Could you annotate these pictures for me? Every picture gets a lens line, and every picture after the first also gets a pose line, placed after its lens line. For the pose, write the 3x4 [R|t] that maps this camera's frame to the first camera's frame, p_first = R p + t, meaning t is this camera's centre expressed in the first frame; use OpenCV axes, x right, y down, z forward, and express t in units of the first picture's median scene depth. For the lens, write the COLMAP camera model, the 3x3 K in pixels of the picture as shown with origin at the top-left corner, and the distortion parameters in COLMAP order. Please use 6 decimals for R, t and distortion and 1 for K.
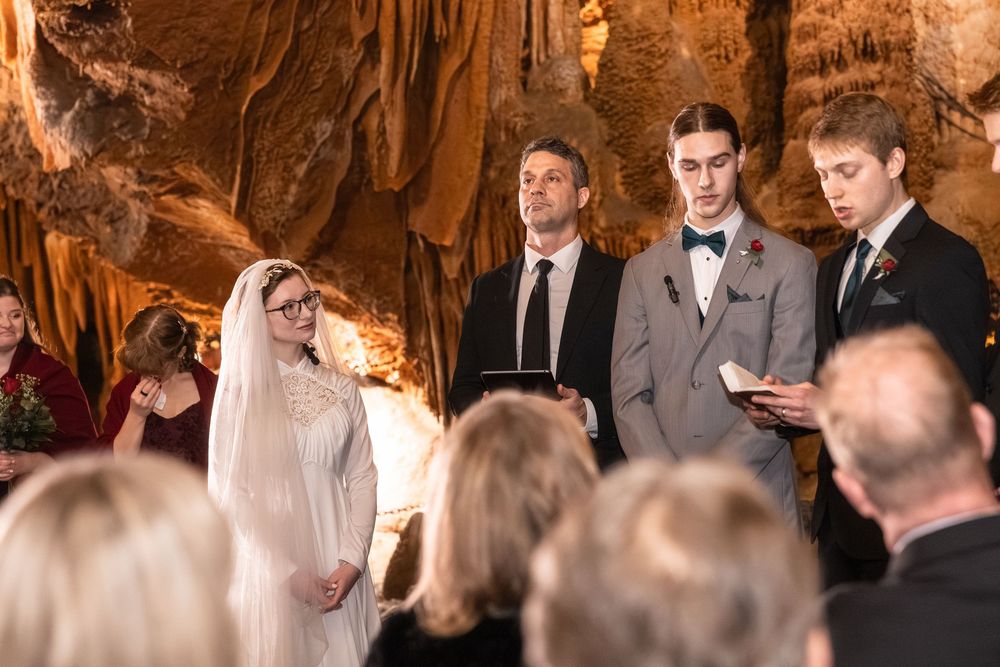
lens RADIAL K [[2004.2, 0, 502.1], [0, 2004.2, 340.1], [0, 0, 1]] dist [0.018049, 0.000000]
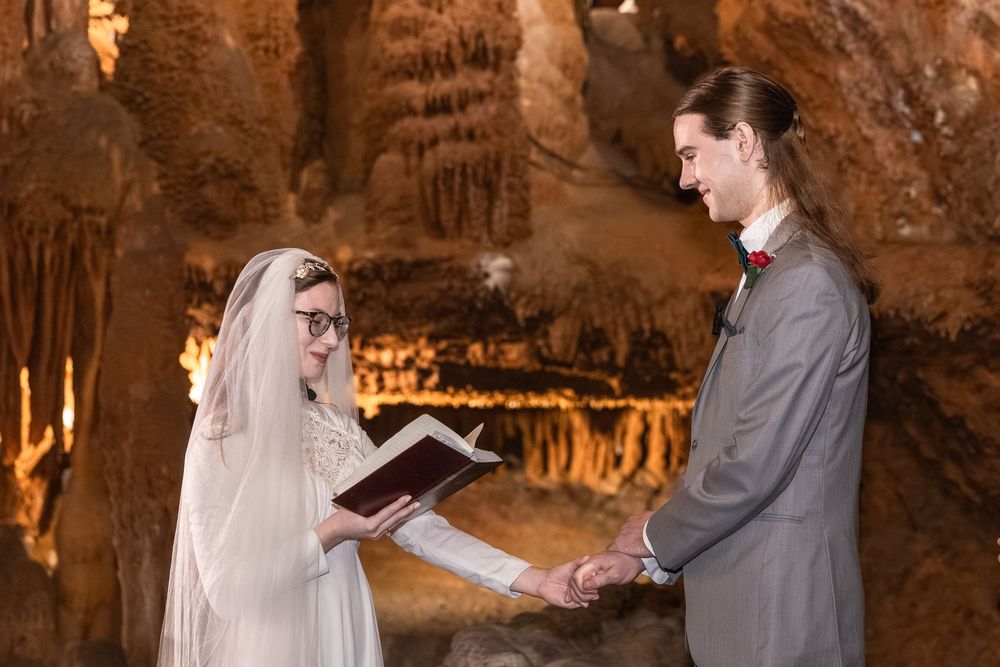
lens RADIAL K [[2171.4, 0, 548.8], [0, 2171.4, 312.2], [0, 0, 1]] dist [0.024033, 0.000000]
pose [[0.891885, 0.033315, 0.451033, -0.192326], [-0.011879, 0.998665, -0.050275, 0.010195], [-0.452106, 0.039482, 0.891090, 0.159364]]
